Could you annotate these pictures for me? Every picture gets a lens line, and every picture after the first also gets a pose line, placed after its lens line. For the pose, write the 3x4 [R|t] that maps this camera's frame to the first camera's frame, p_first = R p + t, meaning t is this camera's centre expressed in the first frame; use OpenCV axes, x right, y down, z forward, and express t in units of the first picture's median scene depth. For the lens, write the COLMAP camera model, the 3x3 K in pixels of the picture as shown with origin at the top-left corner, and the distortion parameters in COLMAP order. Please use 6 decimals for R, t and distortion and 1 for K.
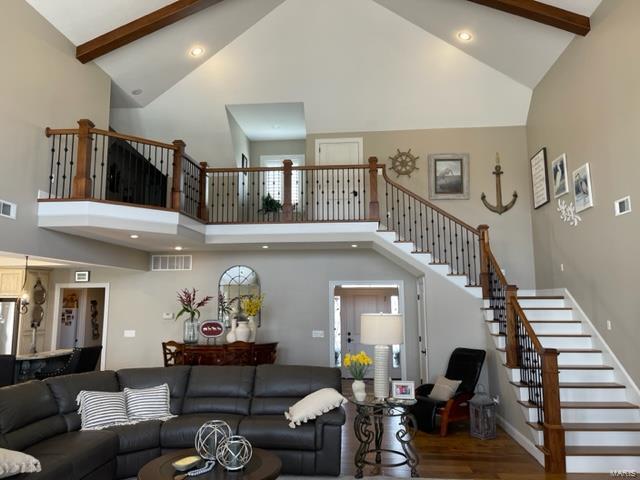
lens RADIAL K [[481.6, 0, 320.0], [0, 481.6, 240.0], [0, 0, 1]] dist [0.068746, -0.092325]
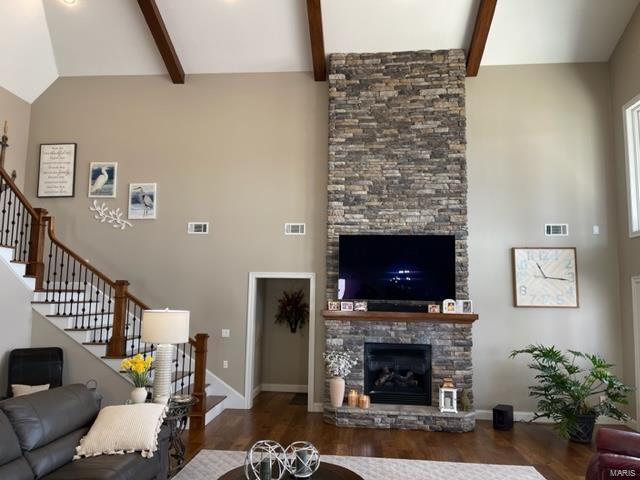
lens RADIAL K [[481.6, 0, 320.0], [0, 481.6, 240.0], [0, 0, 1]] dist [0.068746, -0.092325]
pose [[-0.017270, 0.120902, 0.992514, -1.100215], [-0.143694, 0.982057, -0.122129, 0.122655], [-0.989471, -0.144728, 0.000413, 0.962743]]
